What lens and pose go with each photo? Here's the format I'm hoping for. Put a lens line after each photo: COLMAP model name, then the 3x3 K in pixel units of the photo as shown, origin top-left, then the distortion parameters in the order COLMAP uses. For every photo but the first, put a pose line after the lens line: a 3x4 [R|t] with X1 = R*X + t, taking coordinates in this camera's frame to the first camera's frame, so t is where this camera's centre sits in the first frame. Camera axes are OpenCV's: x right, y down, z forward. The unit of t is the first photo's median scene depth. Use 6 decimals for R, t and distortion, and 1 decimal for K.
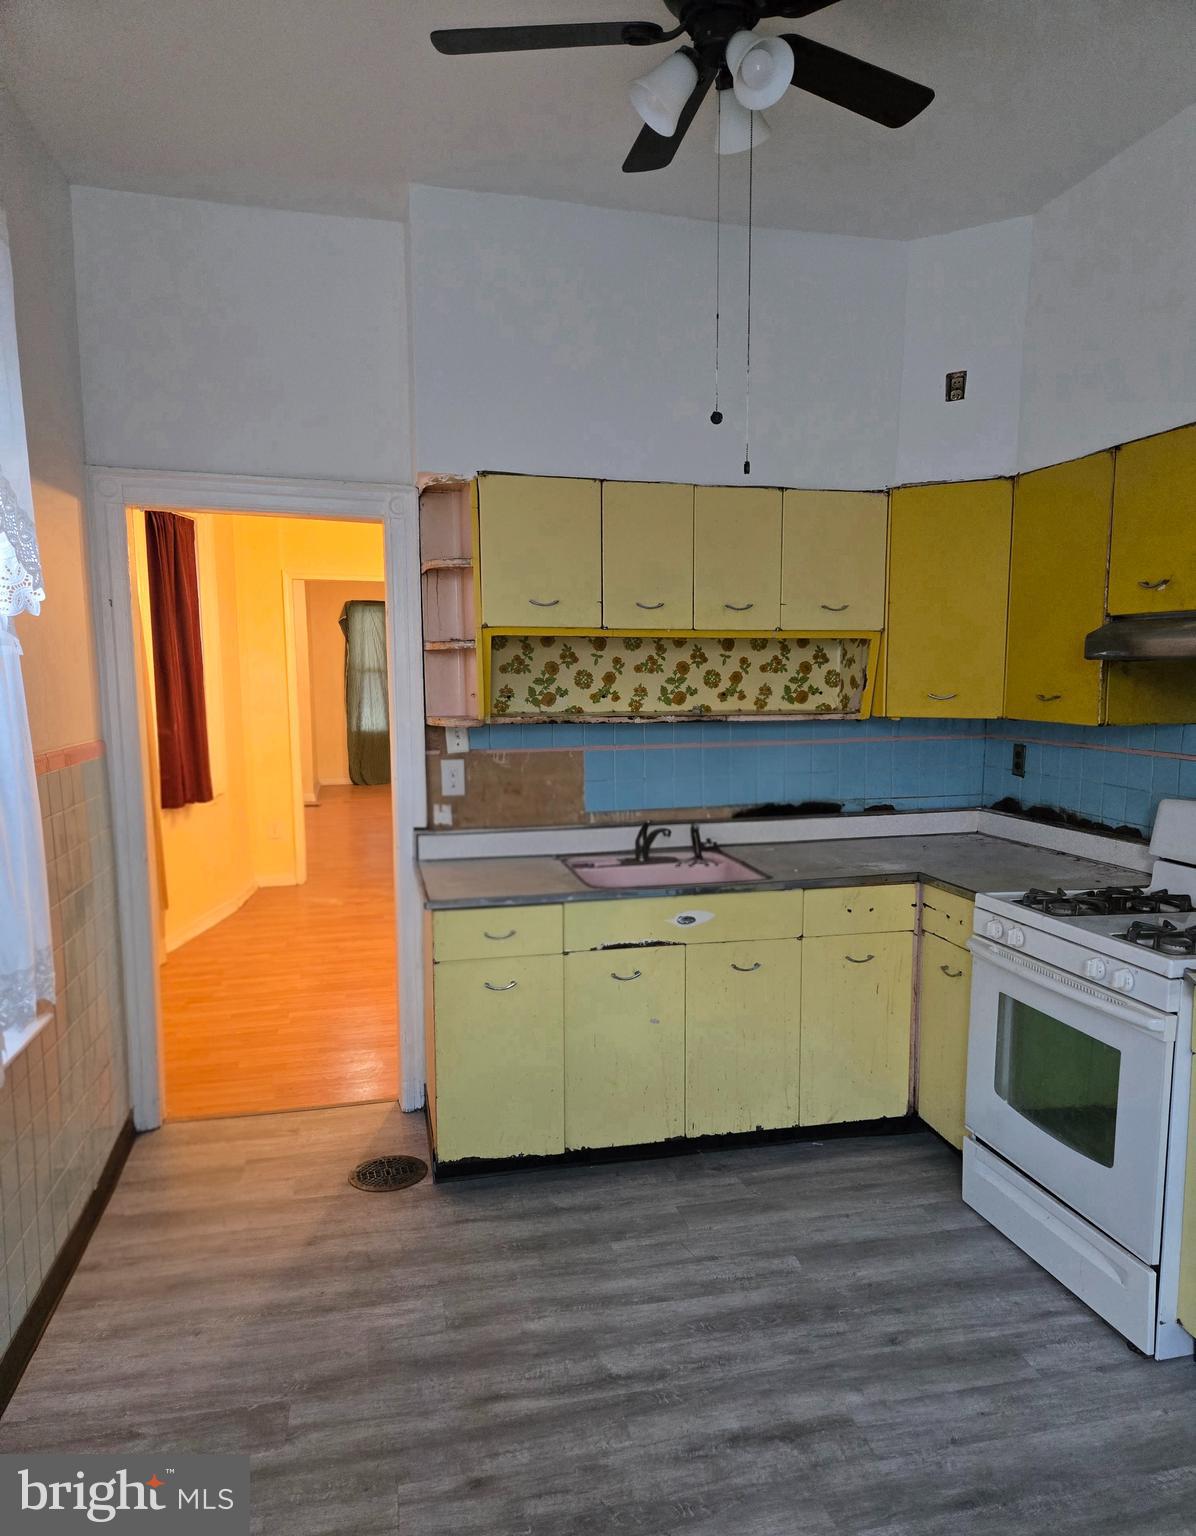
lens RADIAL K [[1072.5, 0, 604.0], [0, 1072.5, 812.4], [0, 0, 1]] dist [0.070205, -0.063693]
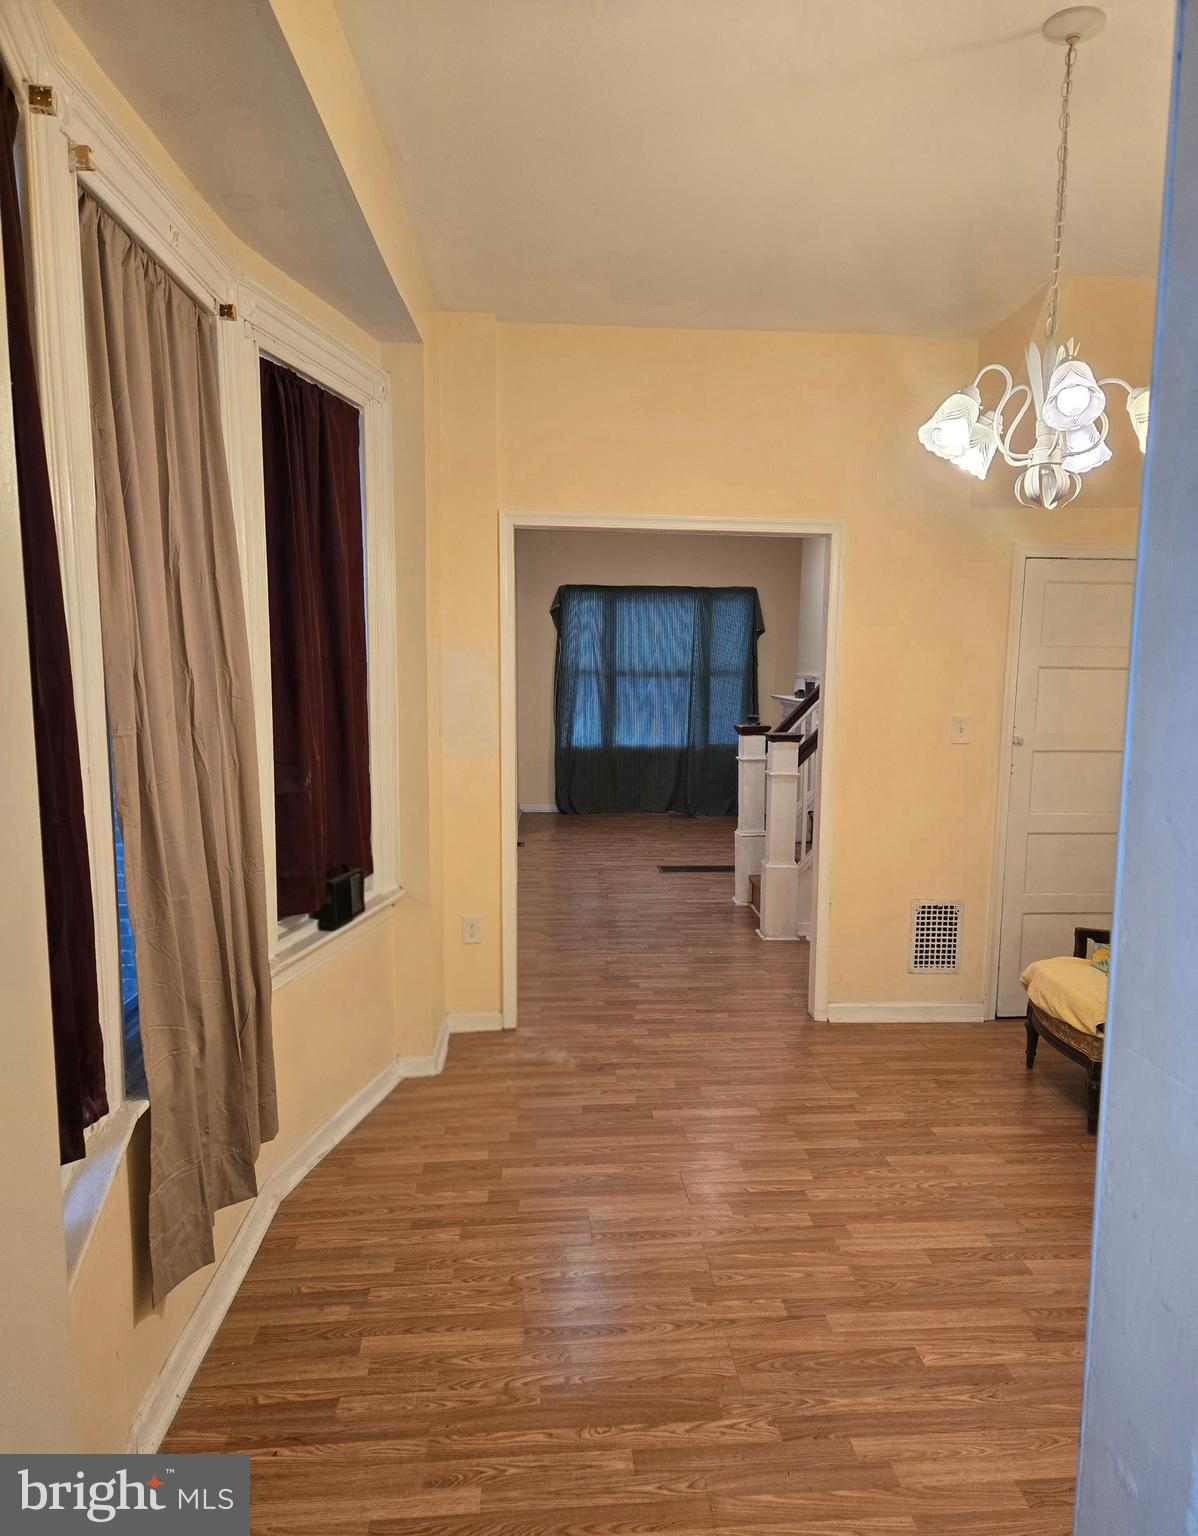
lens RADIAL K [[1072.5, 0, 605.0], [0, 1072.5, 812.4], [0, 0, 1]] dist [0.070205, -0.063693]
pose [[0.985970, 0.032990, -0.163632, -0.132316], [-0.033367, 0.999443, 0.000441, -0.055157], [0.163555, 0.005025, 0.986521, 0.405061]]
